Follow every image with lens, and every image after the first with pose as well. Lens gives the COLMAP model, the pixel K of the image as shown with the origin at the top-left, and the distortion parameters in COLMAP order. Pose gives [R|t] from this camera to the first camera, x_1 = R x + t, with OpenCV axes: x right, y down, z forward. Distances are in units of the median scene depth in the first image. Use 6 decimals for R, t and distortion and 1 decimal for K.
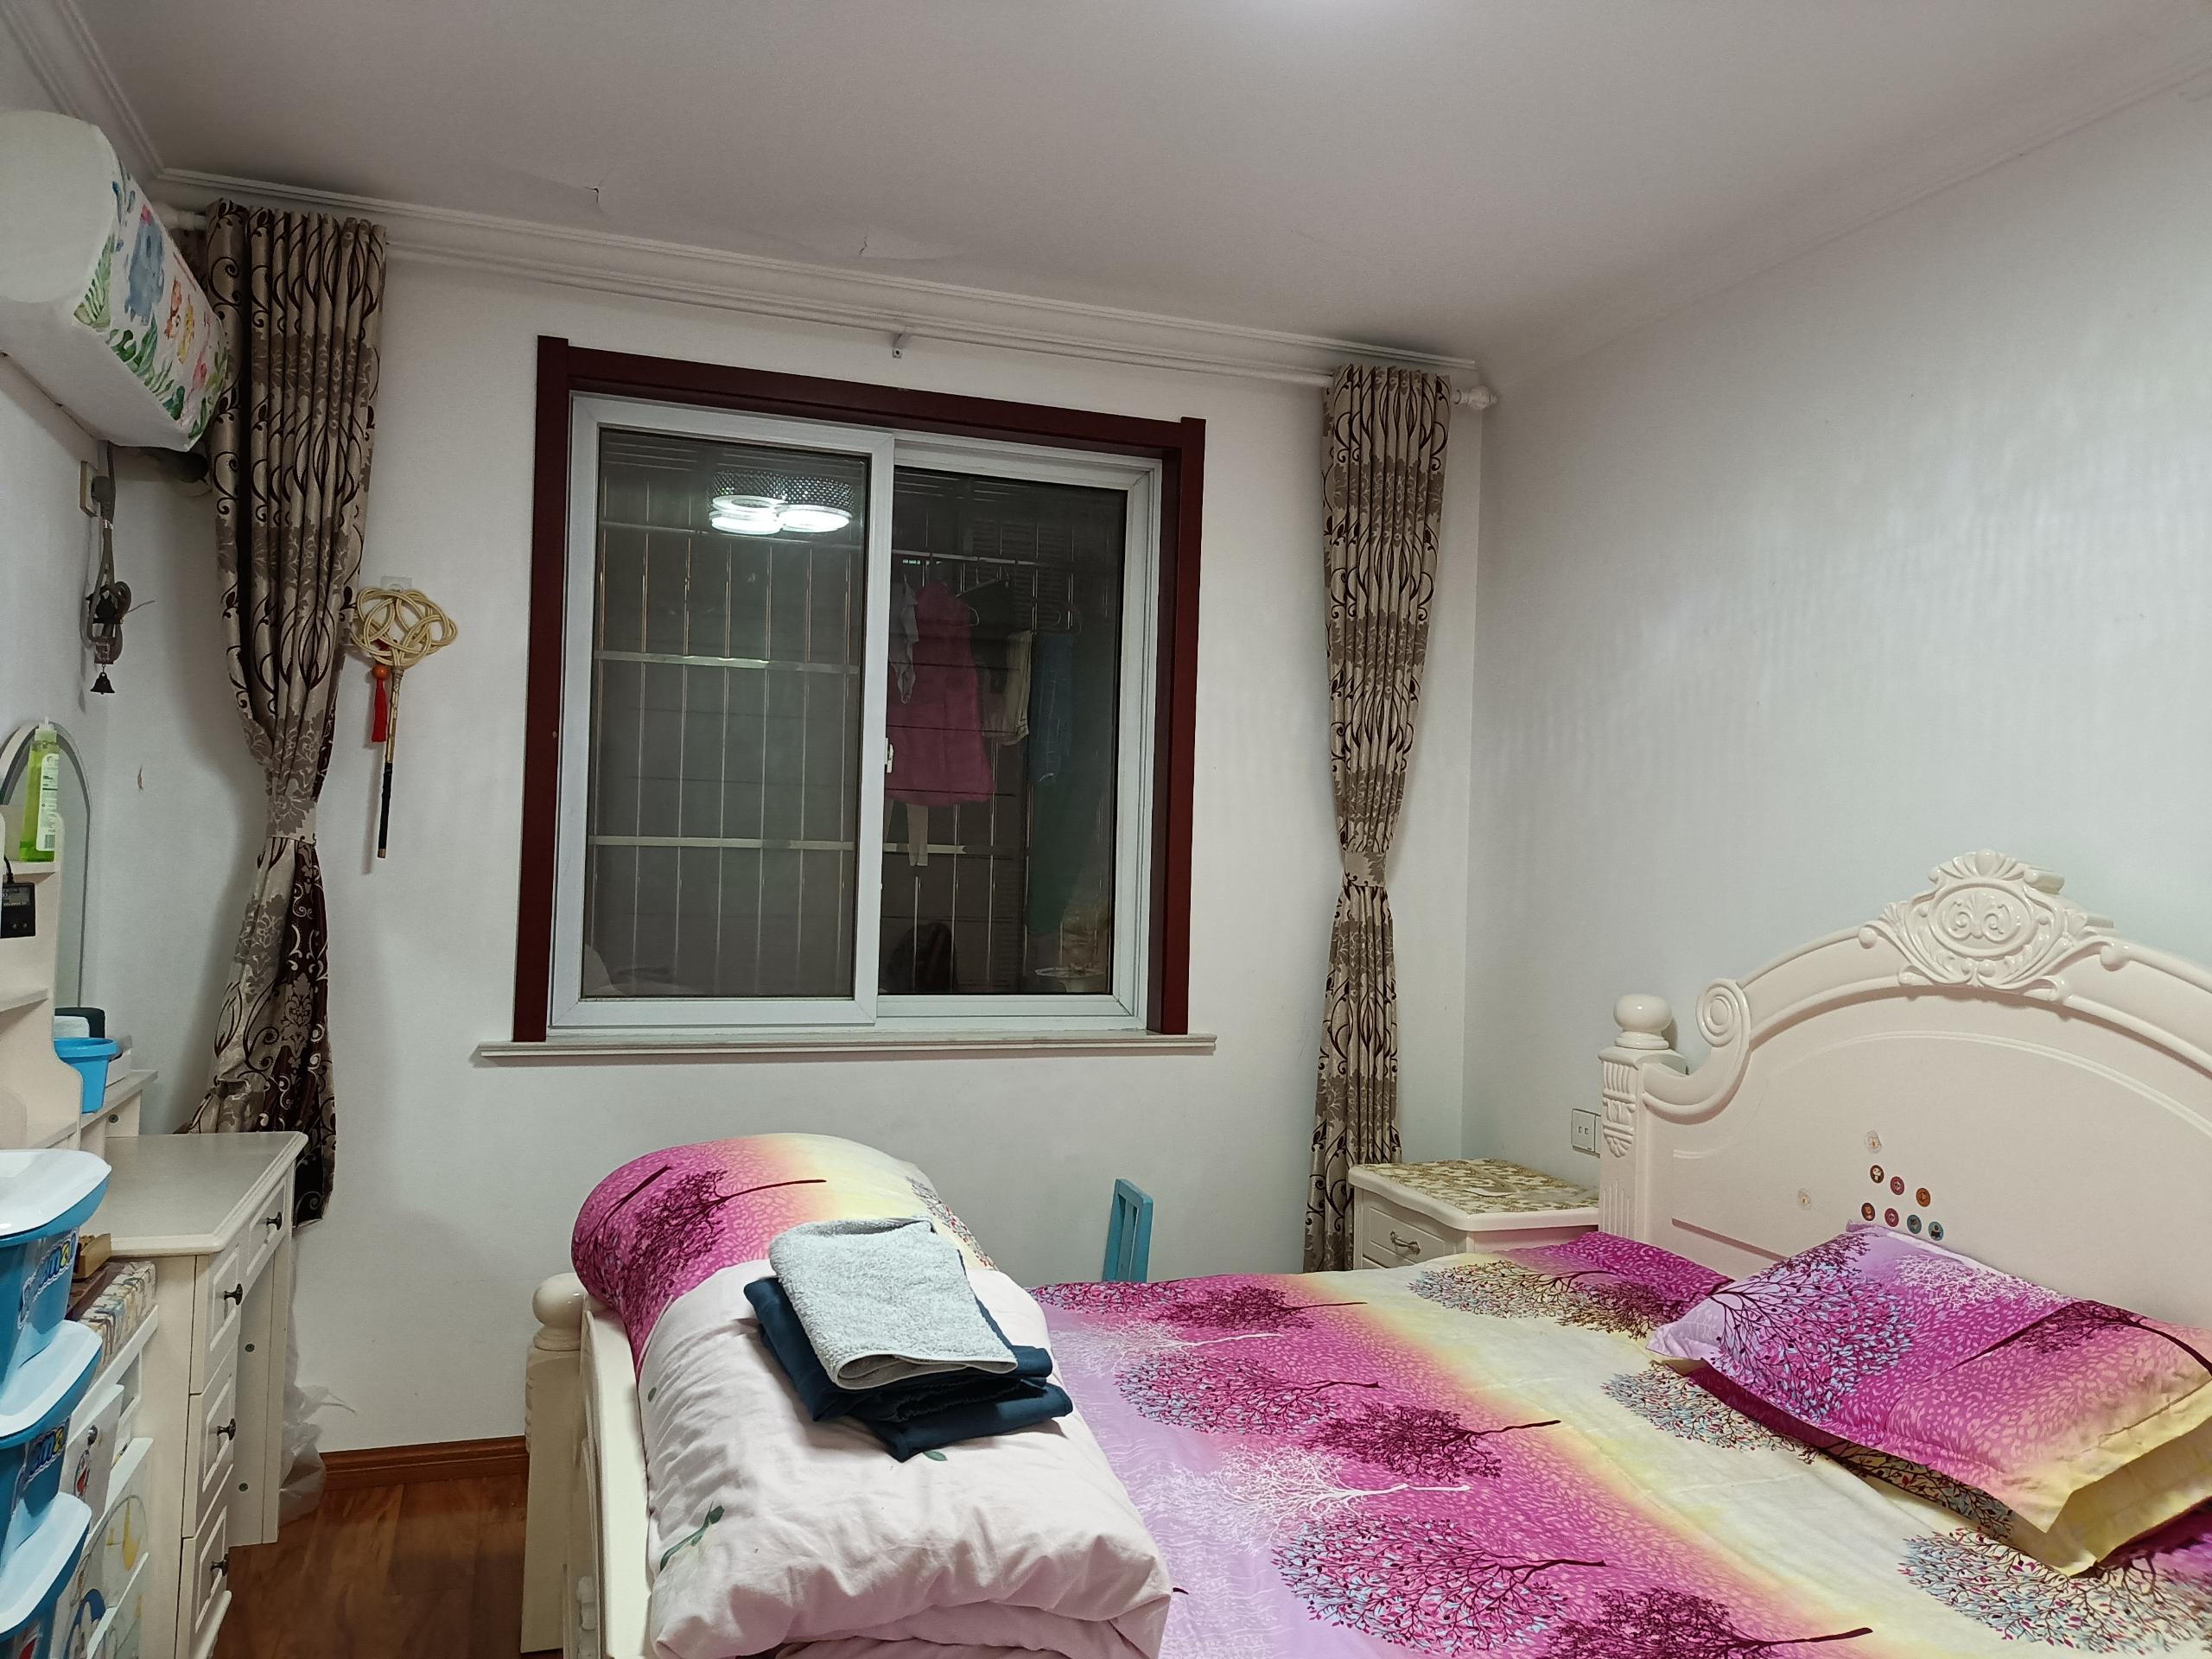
lens RADIAL K [[1619.5, 0, 1106.0], [0, 1619.5, 829.5], [0, 0, 1]] dist [0.067600, -0.108700]
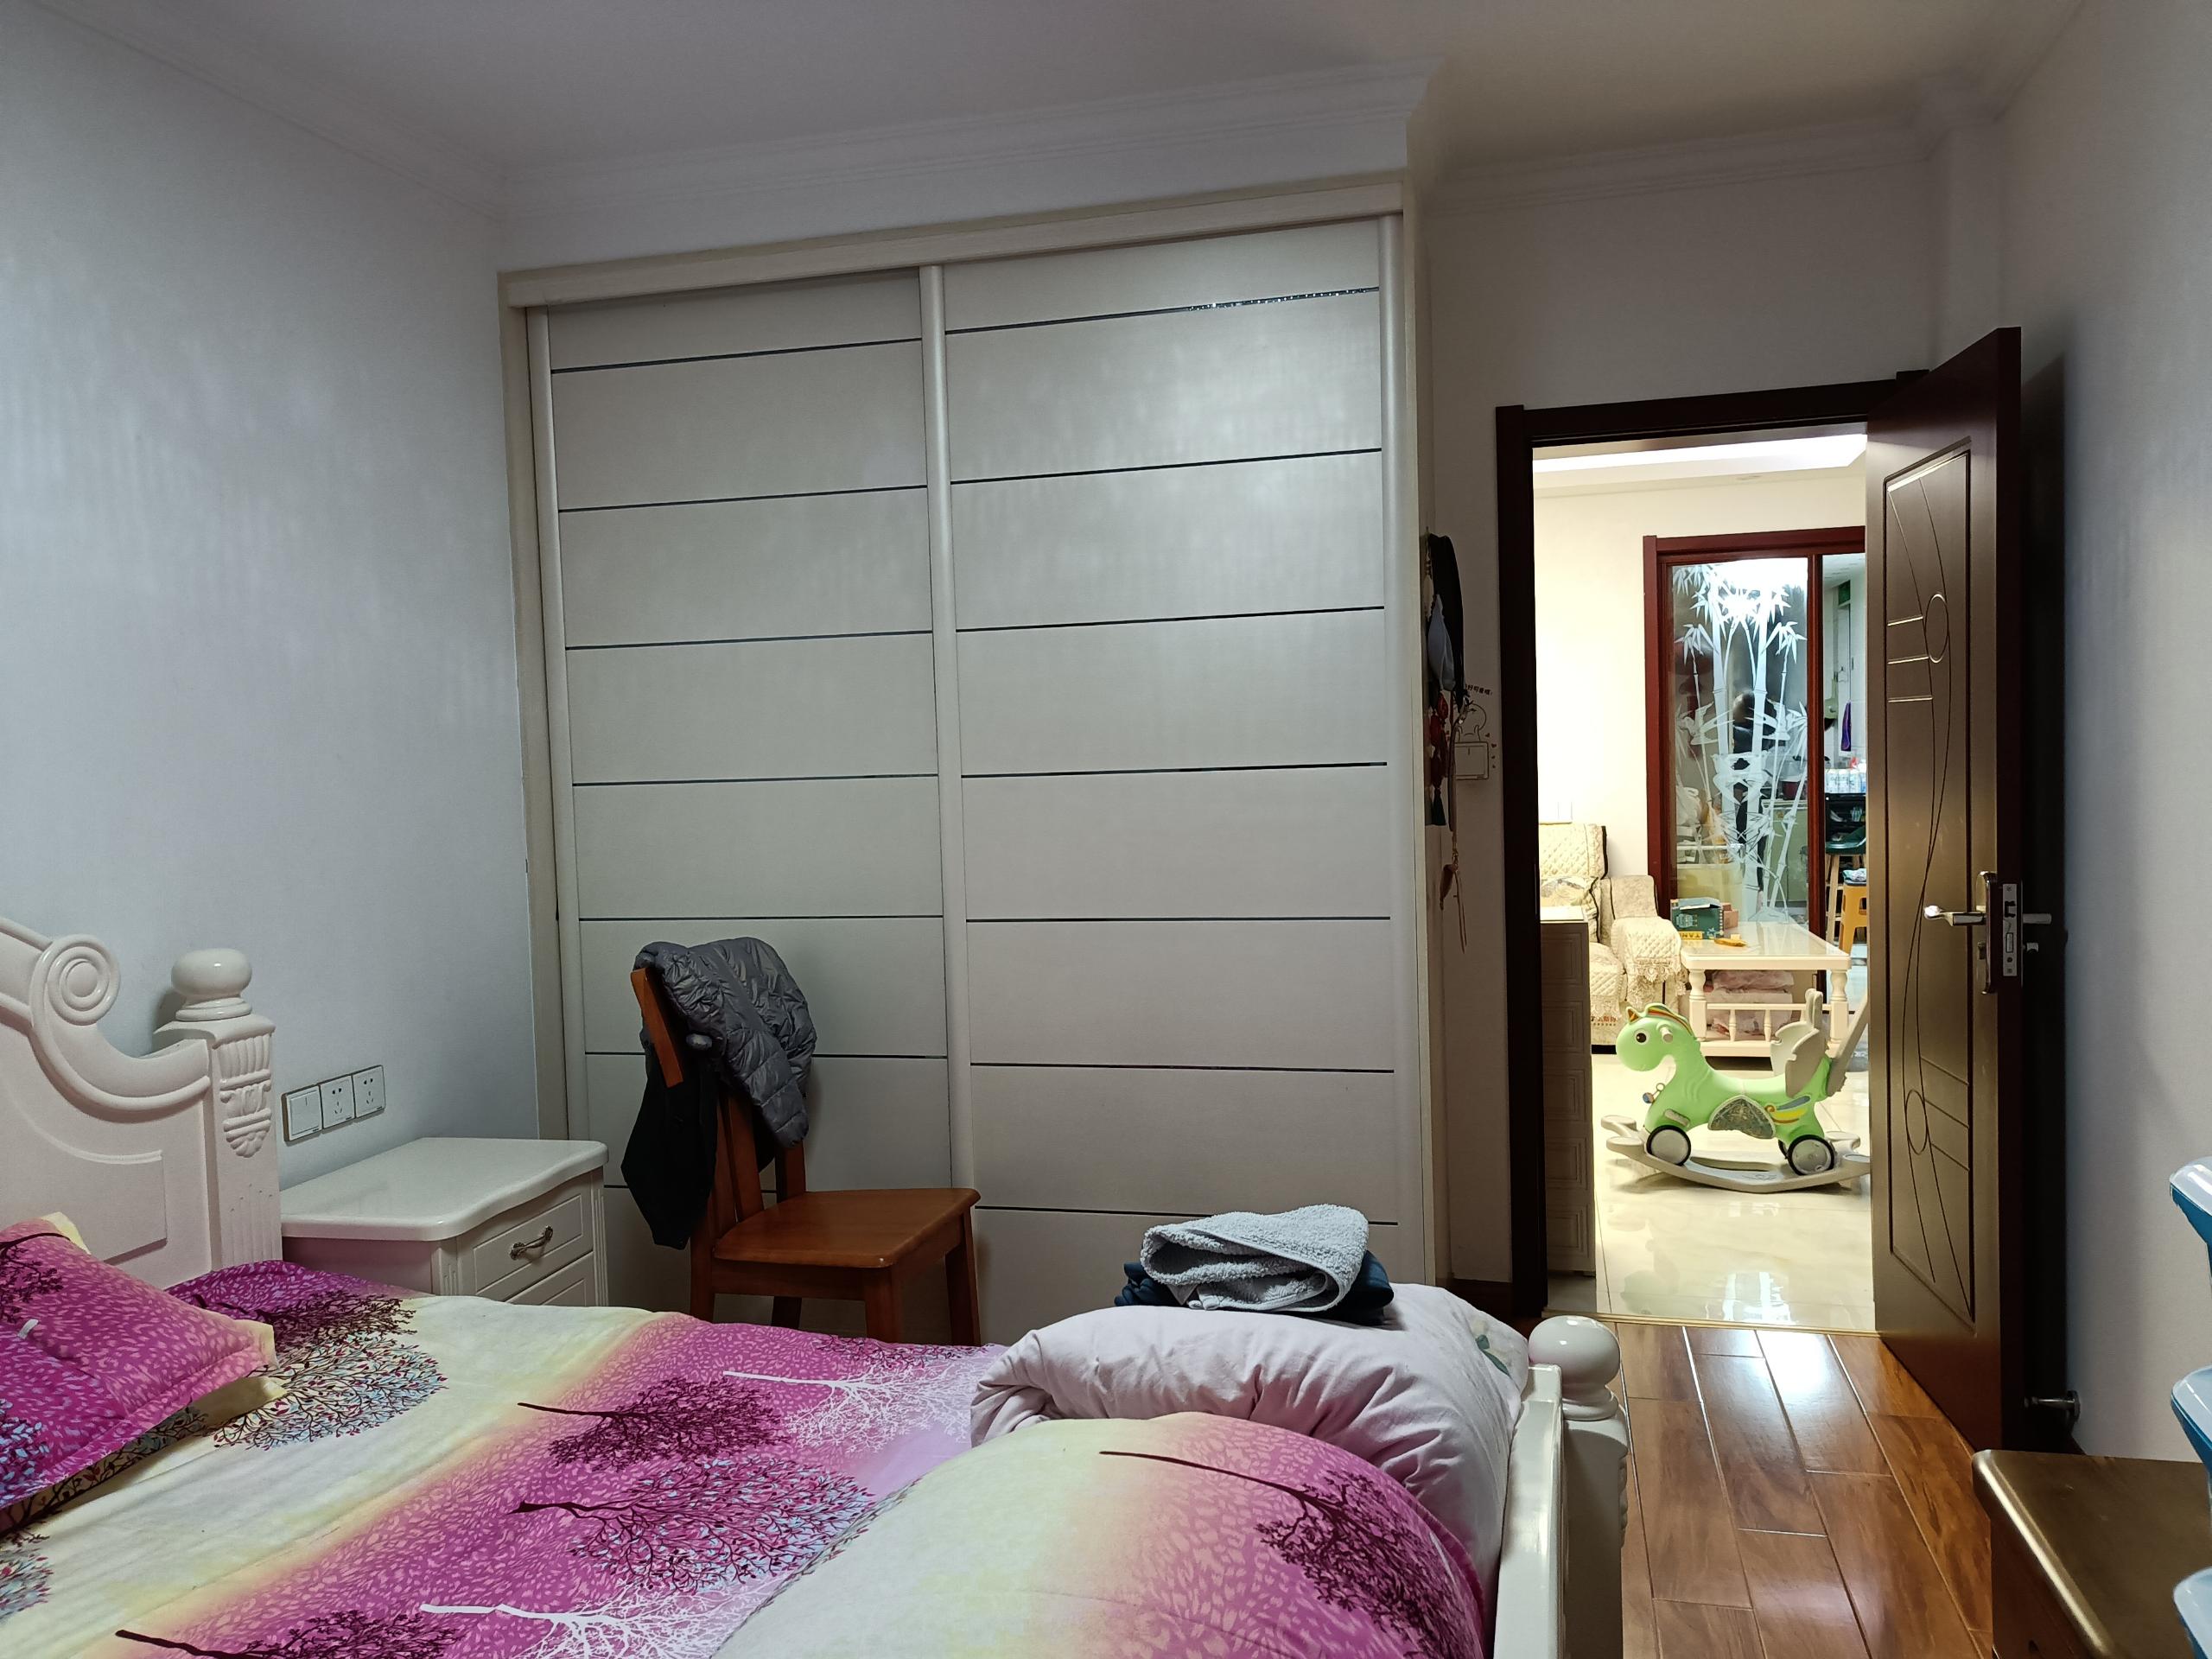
lens RADIAL K [[1619.5, 0, 1106.0], [0, 1619.5, 829.5], [0, 0, 1]] dist [0.067600, -0.108700]
pose [[-0.827641, -0.046789, 0.559304, -0.484618], [-0.011618, 0.997734, 0.066274, -0.020404], [-0.561138, 0.048353, -0.826309, 1.514958]]
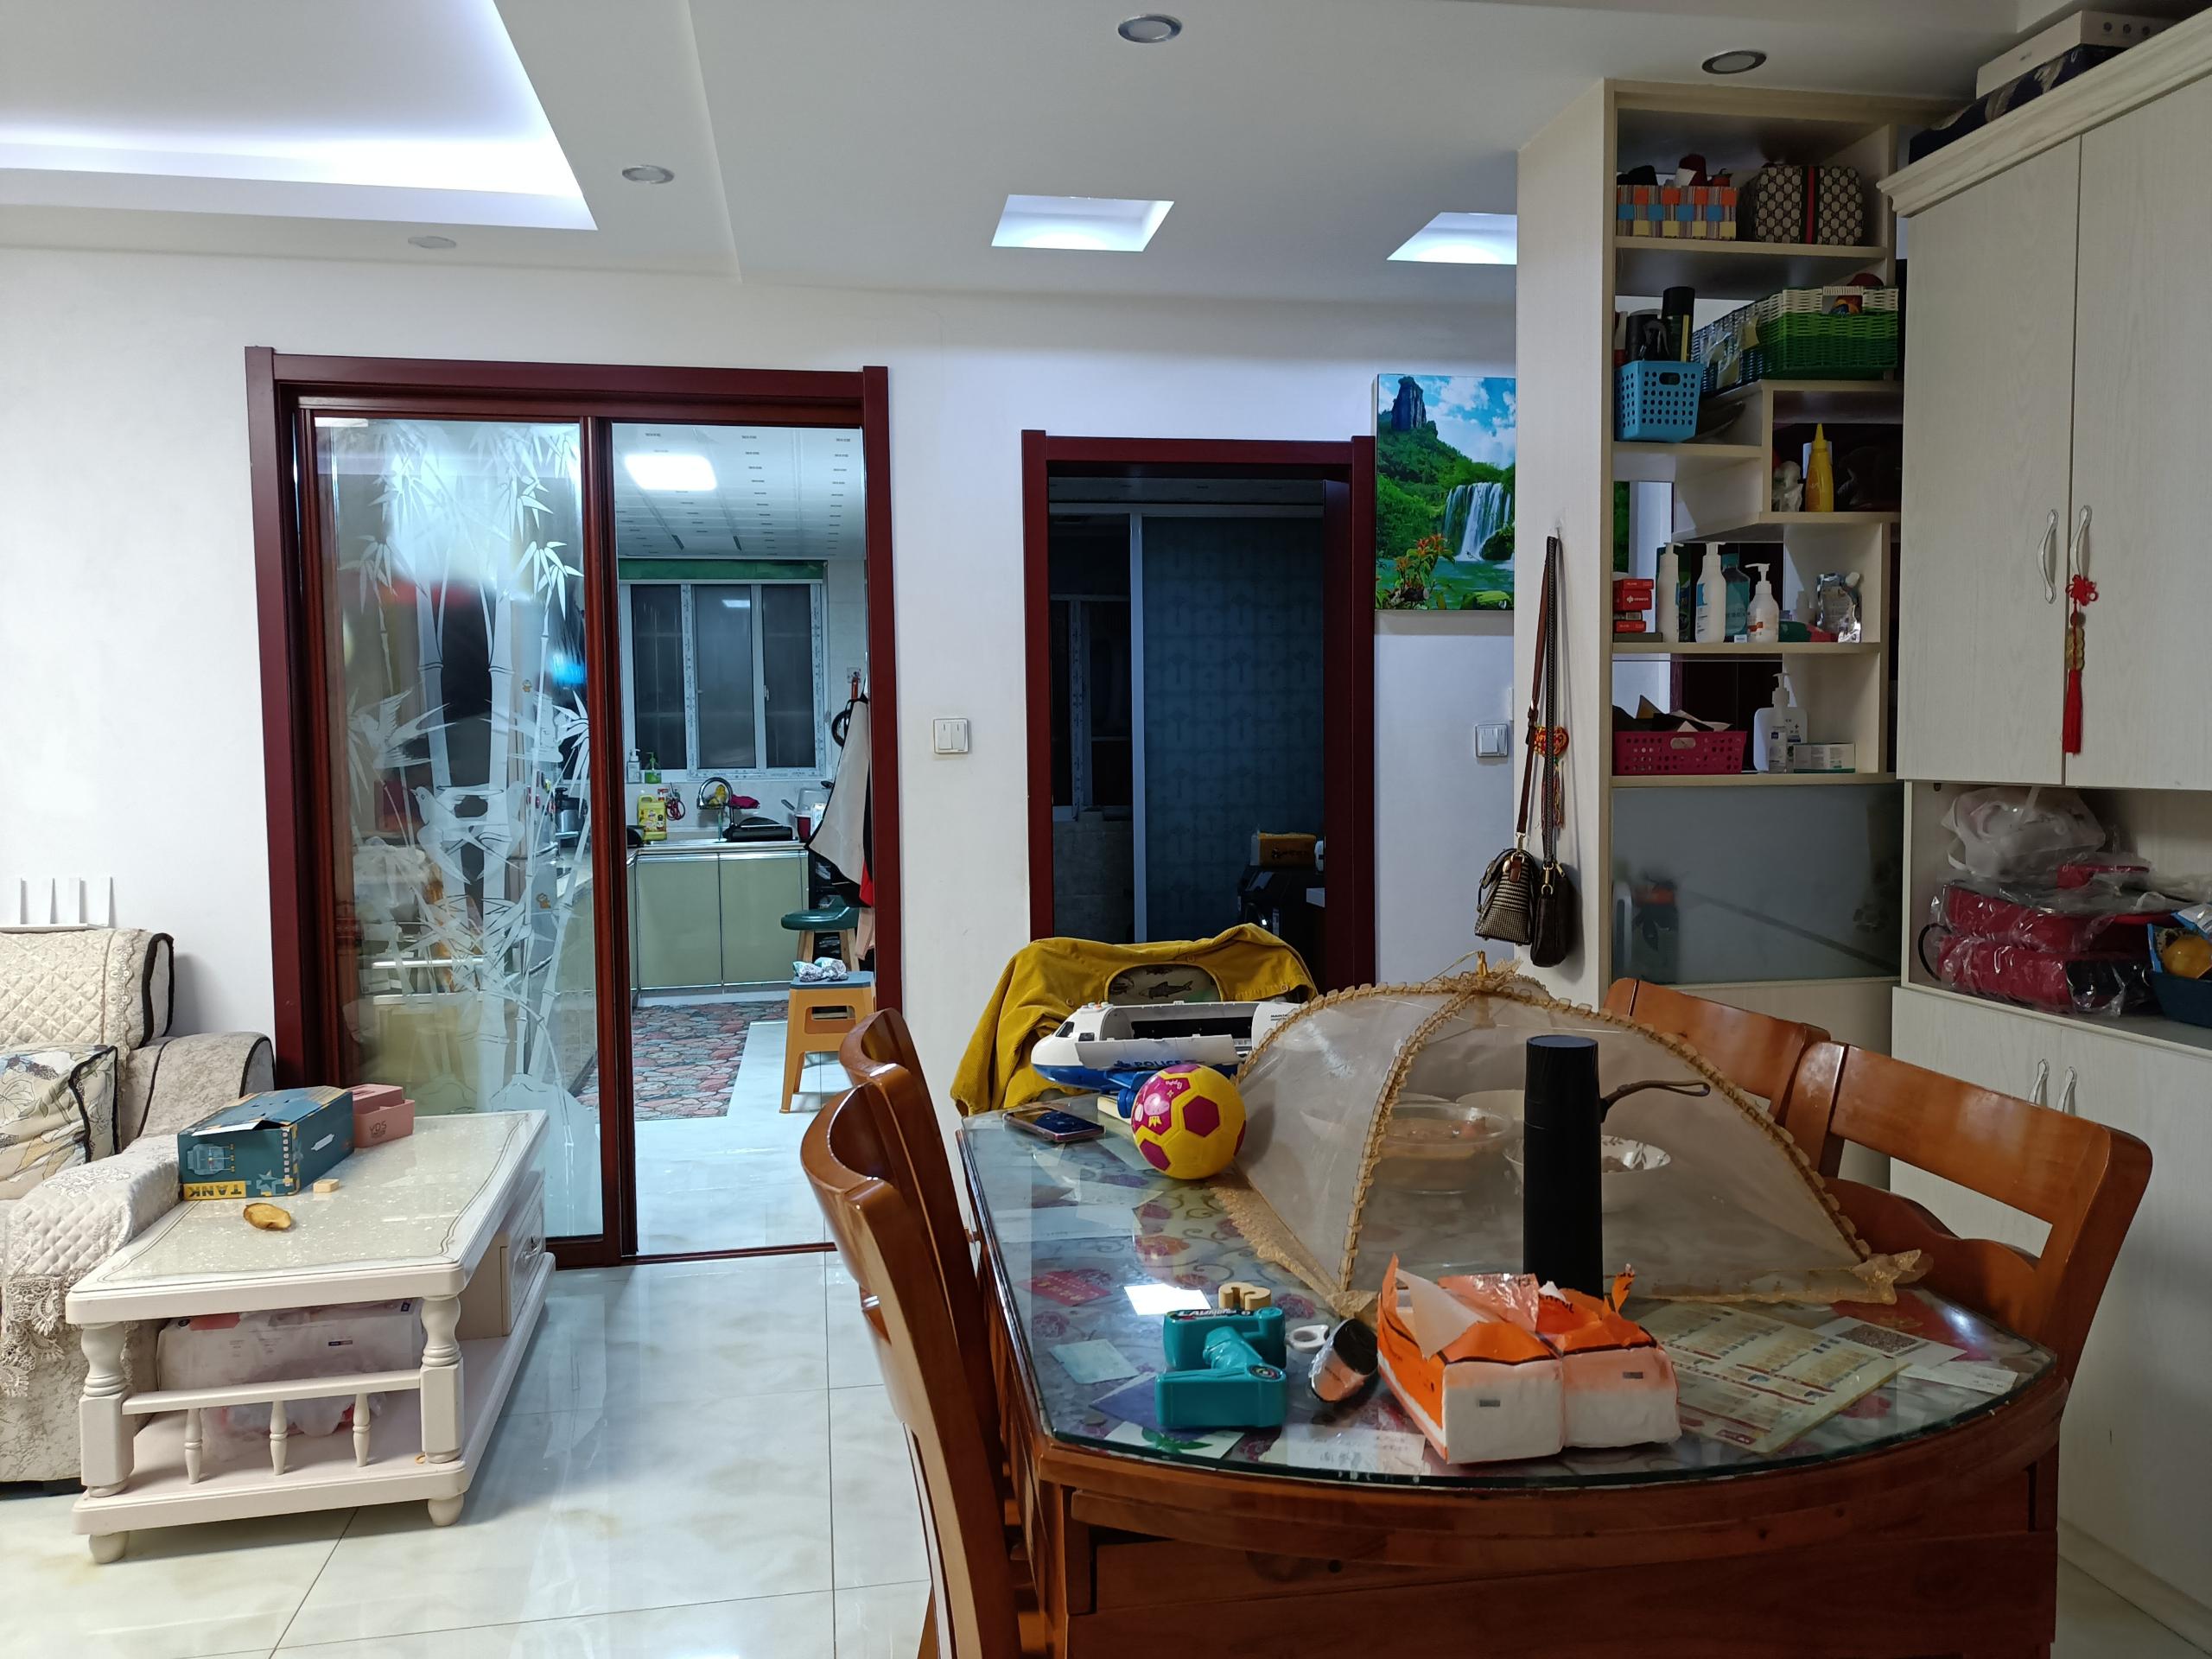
lens RADIAL K [[1619.5, 0, 1106.0], [0, 1619.5, 829.5], [0, 0, 1]] dist [0.067600, -0.108700]
pose [[-0.986525, -0.039463, 0.158778, -0.513067], [-0.031959, 0.998261, 0.049543, -0.022521], [-0.160457, 0.043801, -0.986070, 1.175210]]
